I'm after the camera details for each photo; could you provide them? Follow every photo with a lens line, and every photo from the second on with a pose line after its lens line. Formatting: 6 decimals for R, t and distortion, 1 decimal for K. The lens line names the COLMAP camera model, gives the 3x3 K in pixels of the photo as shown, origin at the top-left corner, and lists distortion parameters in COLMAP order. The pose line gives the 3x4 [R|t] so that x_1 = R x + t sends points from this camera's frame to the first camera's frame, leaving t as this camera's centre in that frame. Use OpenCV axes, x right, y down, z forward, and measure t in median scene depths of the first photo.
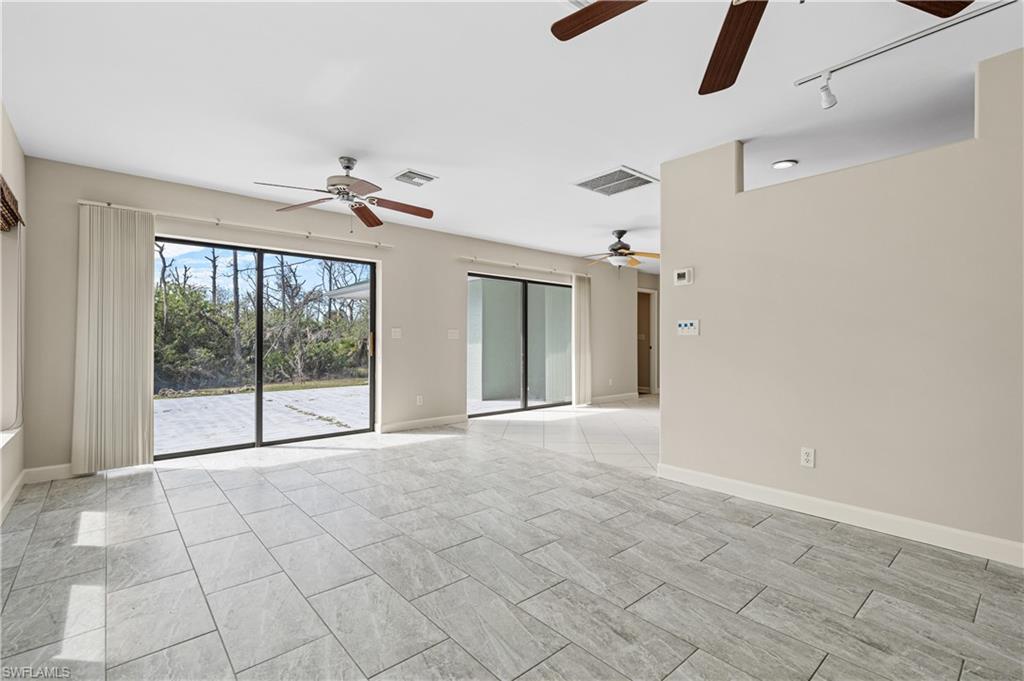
lens RADIAL K [[462.3, 0, 512.7], [0, 462.3, 332.9], [0, 0, 1]] dist [0.004396, -0.000947]
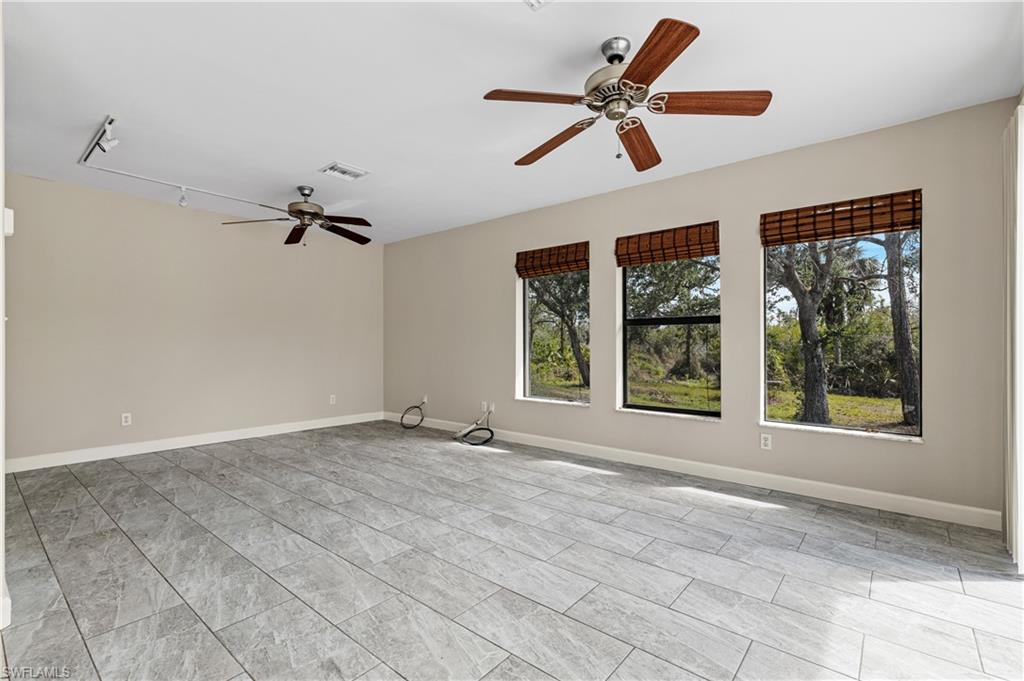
lens RADIAL K [[462.3, 0, 513.8], [0, 462.3, 336.0], [0, 0, 1]] dist [0.004396, -0.000947]
pose [[-0.987200, -0.004044, -0.159435, -0.159260], [0.001228, 0.999456, -0.032953, 0.035233], [0.159482, -0.032727, -0.986658, 2.005957]]
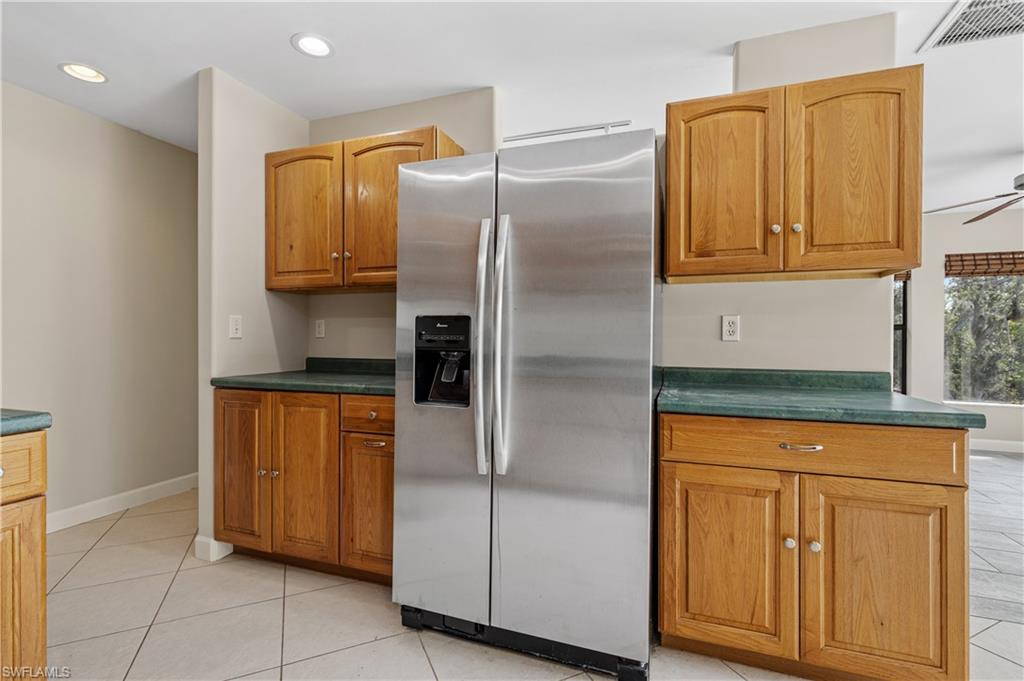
lens RADIAL K [[462.3, 0, 516.4], [0, 462.3, 338.2], [0, 0, 1]] dist [0.004396, -0.000947]
pose [[-0.879112, -0.005135, -0.476587, 1.238160], [0.000414, 0.999933, -0.011537, 0.008570], [0.476614, -0.010340, -0.879052, 1.674799]]
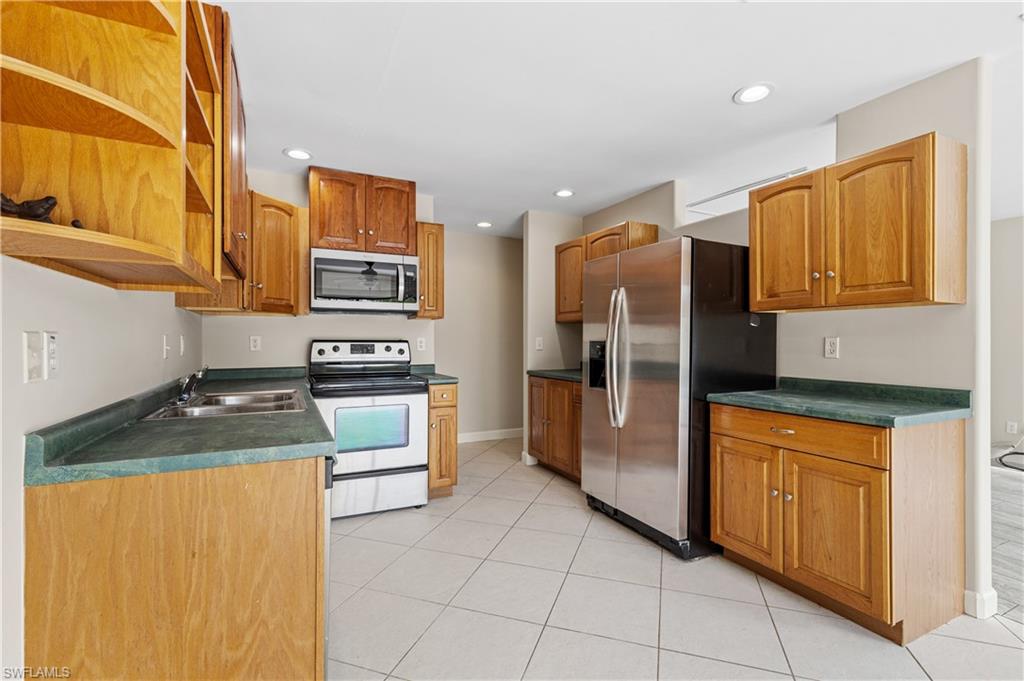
lens RADIAL K [[462.3, 0, 511.6], [0, 462.3, 333.1], [0, 0, 1]] dist [0.004396, -0.000947]
pose [[-0.961771, -0.000401, 0.273856, 0.945717], [-0.008612, 0.999549, -0.028781, -0.012433], [-0.273721, -0.030039, -0.961340, 2.227382]]
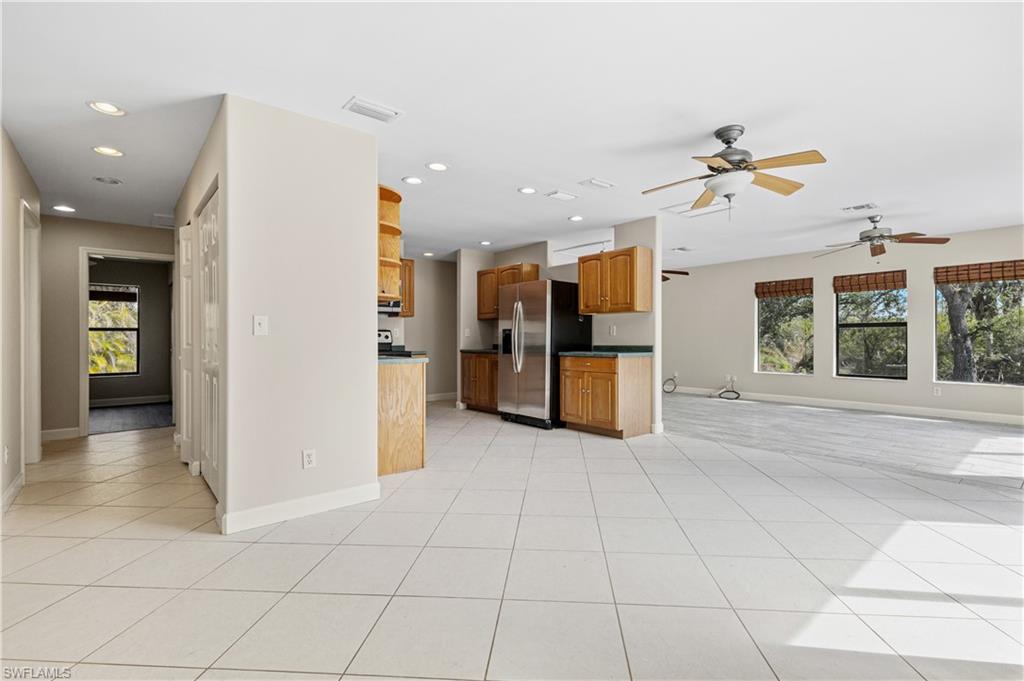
lens RADIAL K [[462.3, 0, 526.4], [0, 462.3, 334.2], [0, 0, 1]] dist [0.004396, -0.000947]
pose [[-0.999859, 0.003390, 0.016443, 0.929959], [0.002976, 0.999680, -0.025126, 0.047390], [-0.016523, -0.025074, -0.999549, 3.169733]]
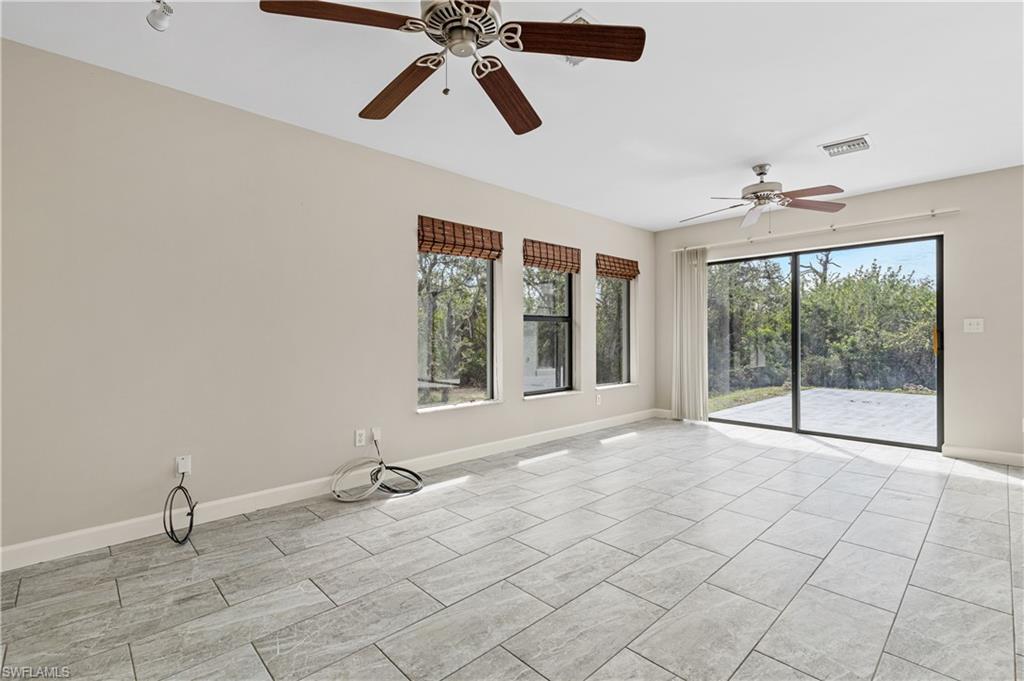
lens RADIAL K [[462.3, 0, 518.1], [0, 462.3, 336.4], [0, 0, 1]] dist [0.004396, -0.000947]
pose [[0.049073, -0.001349, -0.998794, 0.863090], [0.020203, 0.999796, -0.000357, 0.006837], [0.998591, -0.020161, 0.049091, 0.487537]]
